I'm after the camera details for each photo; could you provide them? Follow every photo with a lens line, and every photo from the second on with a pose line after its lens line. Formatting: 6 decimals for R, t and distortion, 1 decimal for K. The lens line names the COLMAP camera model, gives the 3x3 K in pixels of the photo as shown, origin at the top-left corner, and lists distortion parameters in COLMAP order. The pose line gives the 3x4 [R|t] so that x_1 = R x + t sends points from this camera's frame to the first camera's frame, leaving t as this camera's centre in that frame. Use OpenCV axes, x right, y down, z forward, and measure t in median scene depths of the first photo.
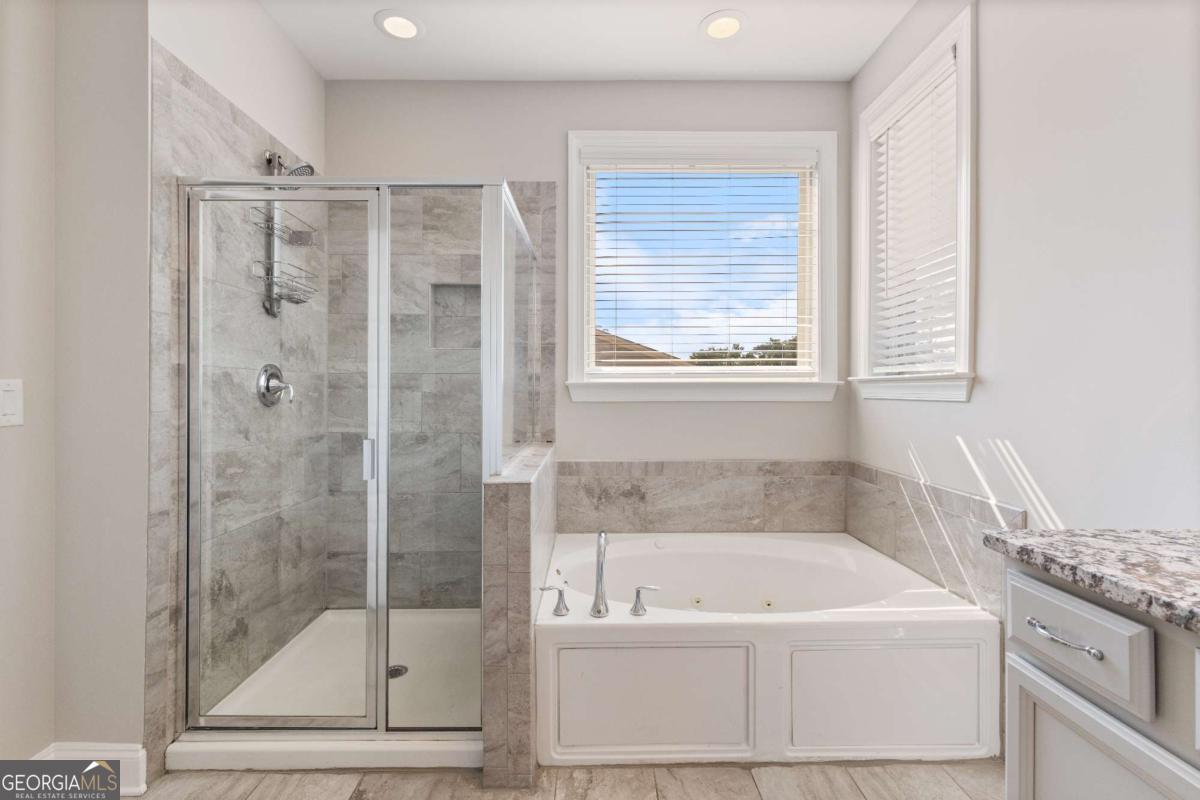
lens RADIAL K [[548.5, 0, 598.4], [0, 548.5, 397.8], [0, 0, 1]] dist [0.011602, -0.000481]
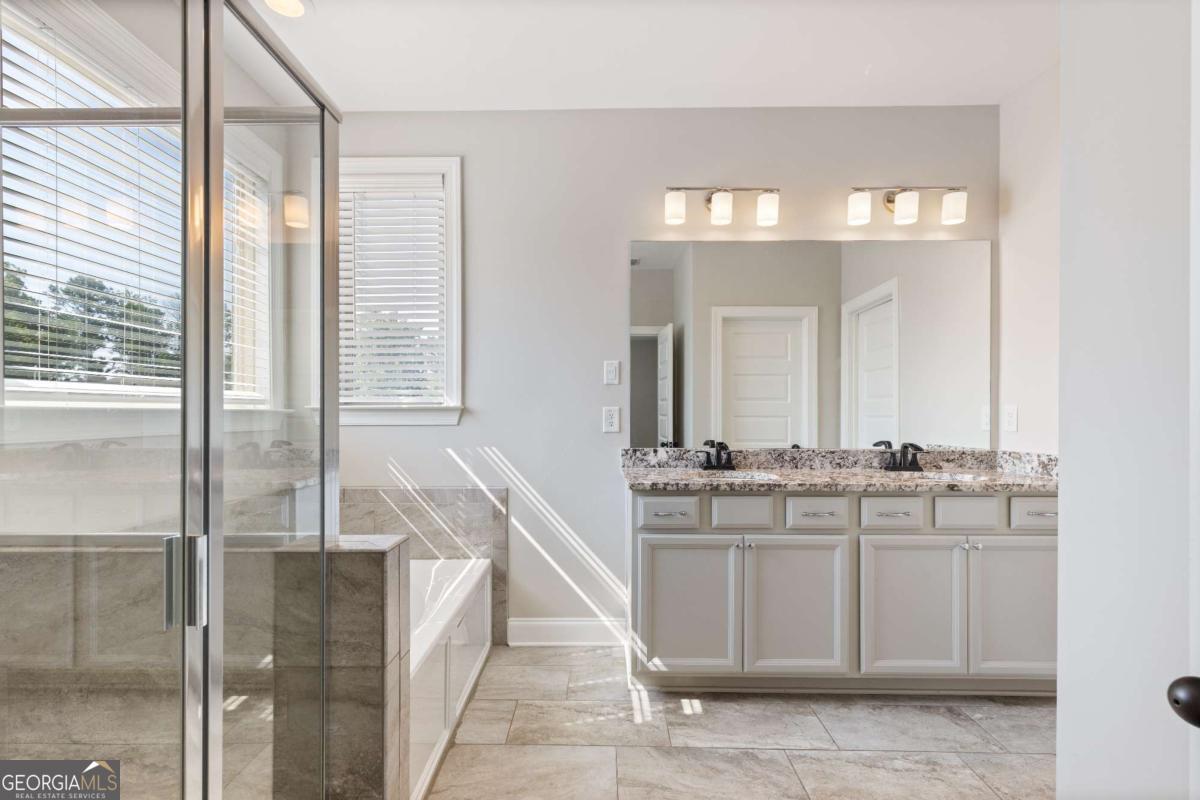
lens RADIAL K [[547.1, 0, 589.6], [0, 547.1, 413.0], [0, 0, 1]] dist [0.002764, 0.000094]
pose [[0.027804, 0.001428, 0.999612, -0.614101], [0.020271, 0.999793, -0.001993, -0.011921], [-0.999408, 0.020319, 0.027769, 0.469526]]
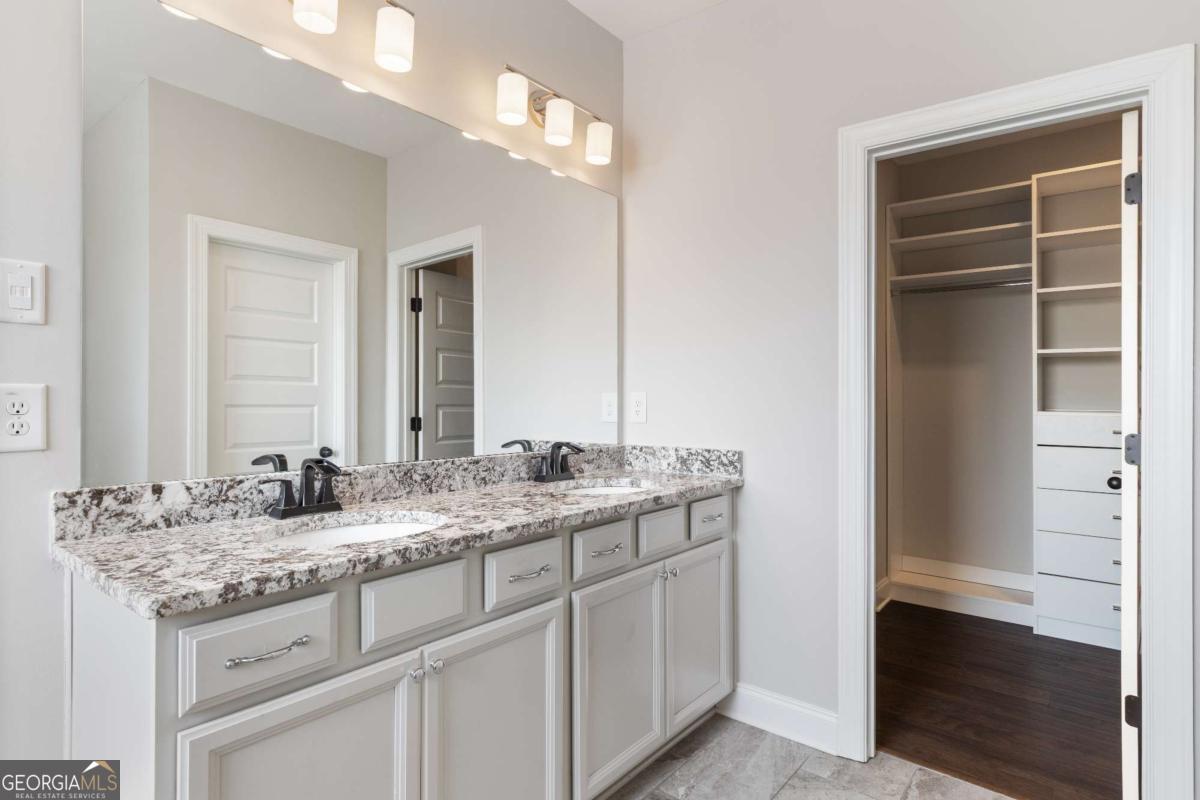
lens RADIAL K [[637.0, 0, 600.0], [0, 637.0, 400.0], [0, 0, 1]] dist [-0.004314, -0.000024]
pose [[-0.773277, 0.001331, 0.634067, -0.134900], [0.011950, 0.999851, 0.012474, -0.013516], [-0.633956, 0.017223, -0.773177, 0.550308]]
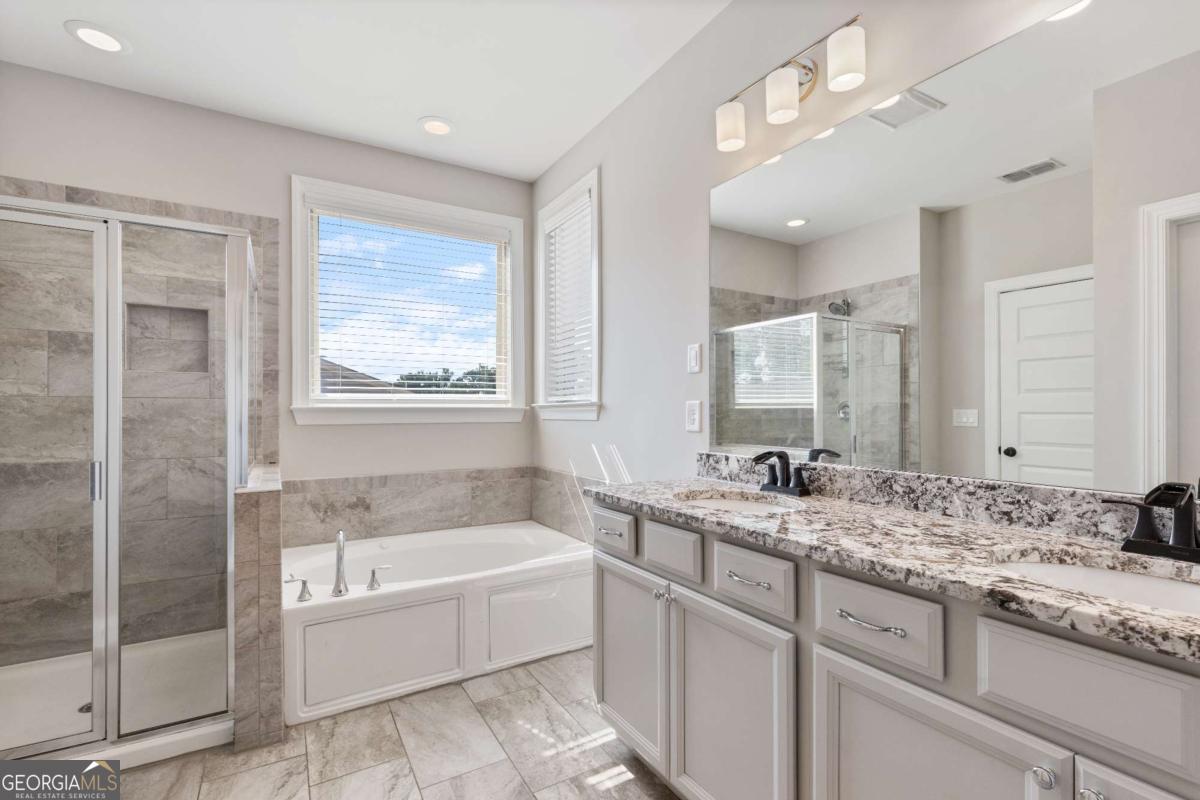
lens RADIAL K [[553.1, 0, 594.3], [0, 553.1, 408.1], [0, 0, 1]] dist [-0.003655, -0.000115]
pose [[0.873945, 0.001831, 0.486022, -0.078326], [0.011159, 0.999654, -0.023832, 0.007541], [-0.485897, 0.026251, 0.873622, -0.284996]]
